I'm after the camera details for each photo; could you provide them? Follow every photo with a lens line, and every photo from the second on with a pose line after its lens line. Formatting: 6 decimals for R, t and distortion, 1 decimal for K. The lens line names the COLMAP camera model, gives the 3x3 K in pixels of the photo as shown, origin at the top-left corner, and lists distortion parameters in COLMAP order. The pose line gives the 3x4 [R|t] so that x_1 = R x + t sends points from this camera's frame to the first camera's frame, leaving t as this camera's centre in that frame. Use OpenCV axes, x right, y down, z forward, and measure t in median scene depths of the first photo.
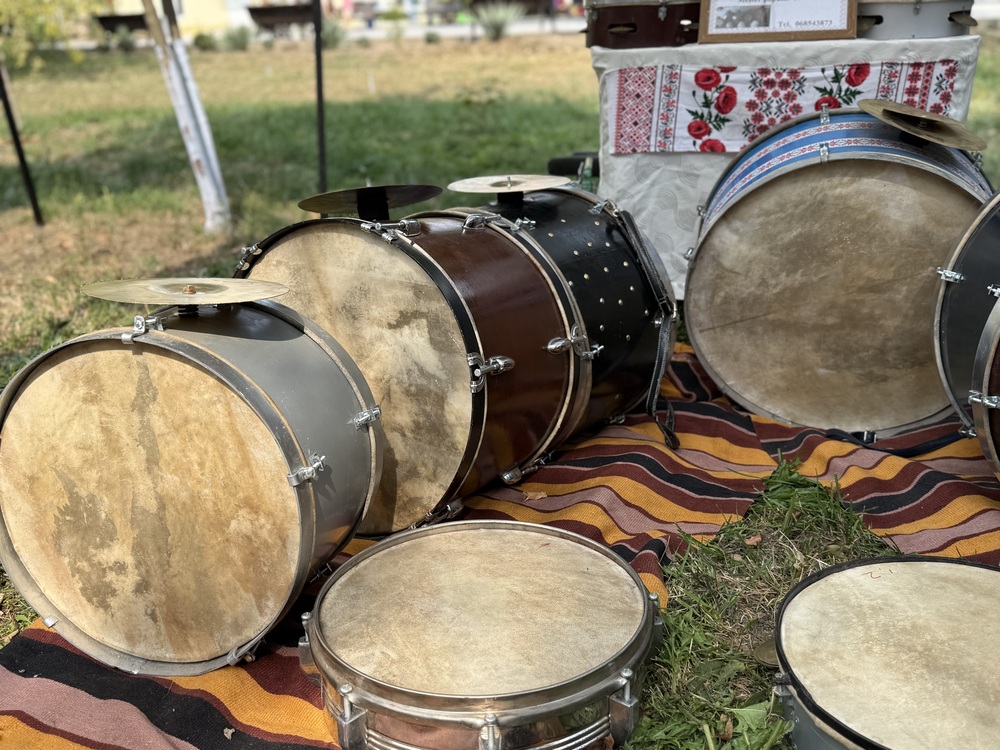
lens RADIAL K [[922.4, 0, 491.9], [0, 922.4, 379.5], [0, 0, 1]] dist [0.151306, -0.323236]
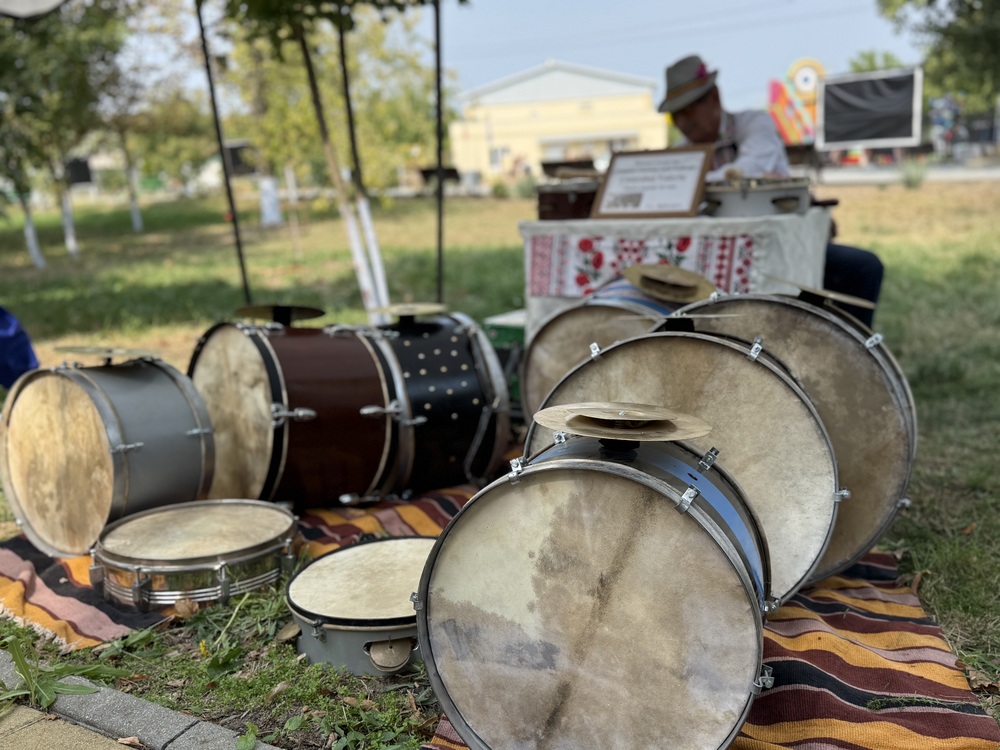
lens RADIAL K [[922.4, 0, 491.9], [0, 922.4, 379.5], [0, 0, 1]] dist [0.151306, -0.323236]
pose [[0.947142, 0.069709, -0.313149, 0.647765], [-0.113988, 0.985539, -0.125375, 0.069662], [0.299881, 0.154443, 0.941392, -0.340975]]
